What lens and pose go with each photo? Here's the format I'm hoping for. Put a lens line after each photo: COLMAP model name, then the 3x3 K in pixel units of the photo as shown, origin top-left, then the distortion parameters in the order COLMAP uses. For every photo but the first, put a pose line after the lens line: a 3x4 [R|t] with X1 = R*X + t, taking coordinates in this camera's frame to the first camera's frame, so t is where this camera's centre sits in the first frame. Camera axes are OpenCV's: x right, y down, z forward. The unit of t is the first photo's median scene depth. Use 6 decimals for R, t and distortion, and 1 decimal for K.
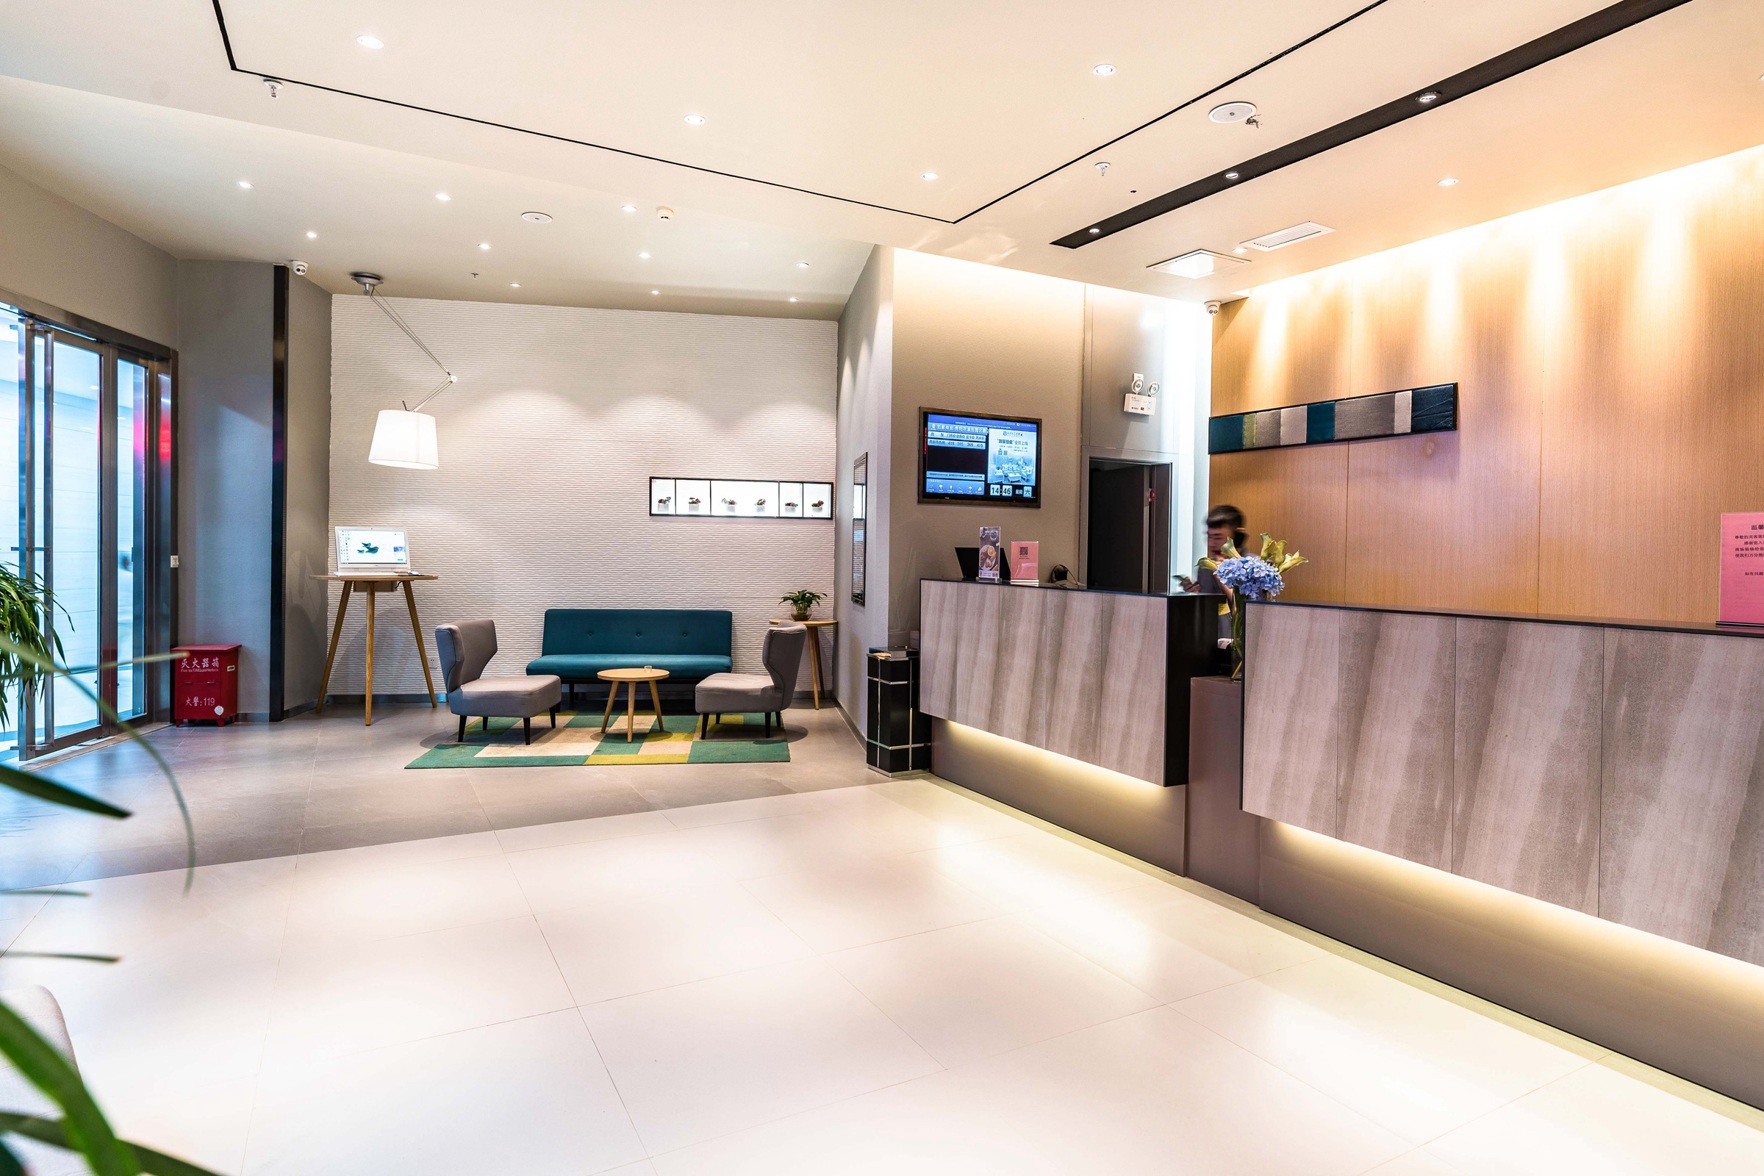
lens RADIAL K [[963.7, 0, 882.4], [0, 963.7, 581.2], [0, 0, 1]] dist [-0.001532, -0.000422]
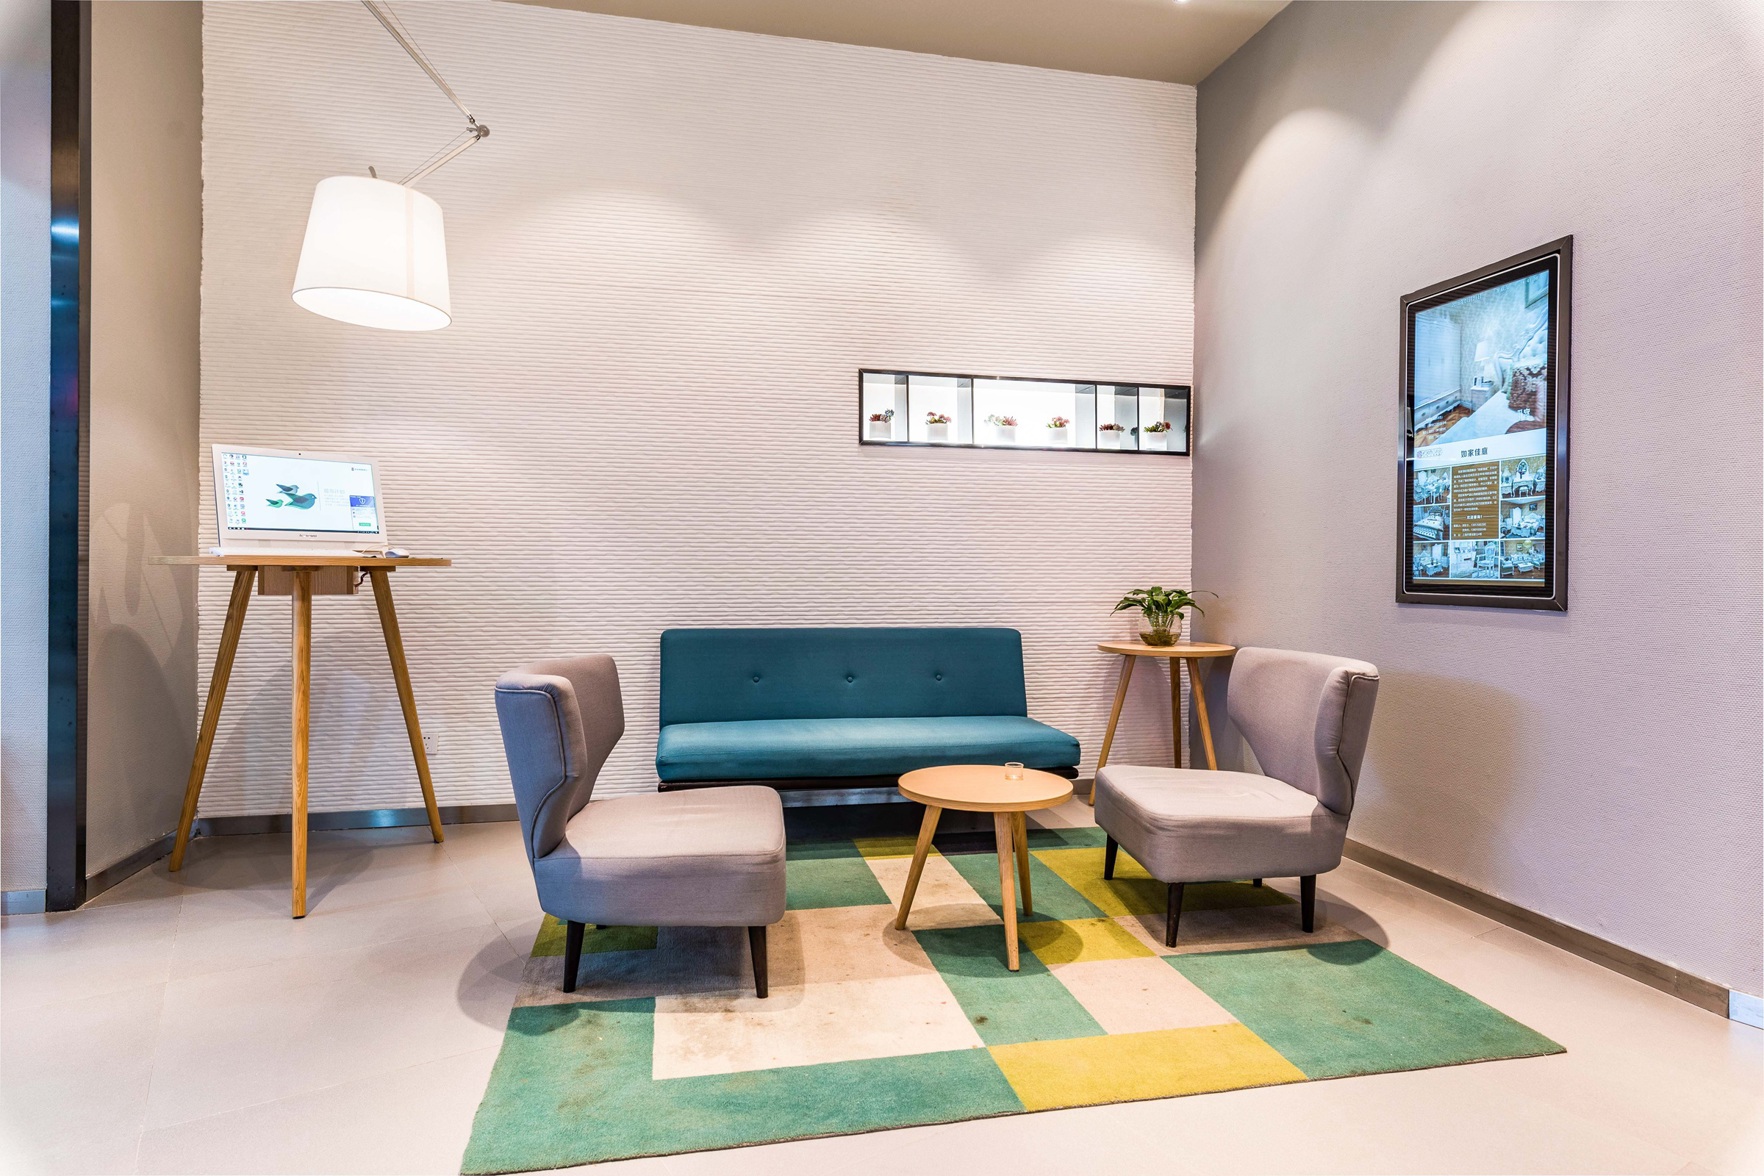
lens RADIAL K [[986.2, 0, 882.0], [0, 986.2, 588.0], [0, 0, 1]] dist [0.002744, 0.001001]
pose [[0.997313, -0.009523, 0.072638, -0.298242], [0.010205, 0.999907, -0.009021, 0.014570], [-0.072545, 0.009738, 0.997318, 0.531072]]
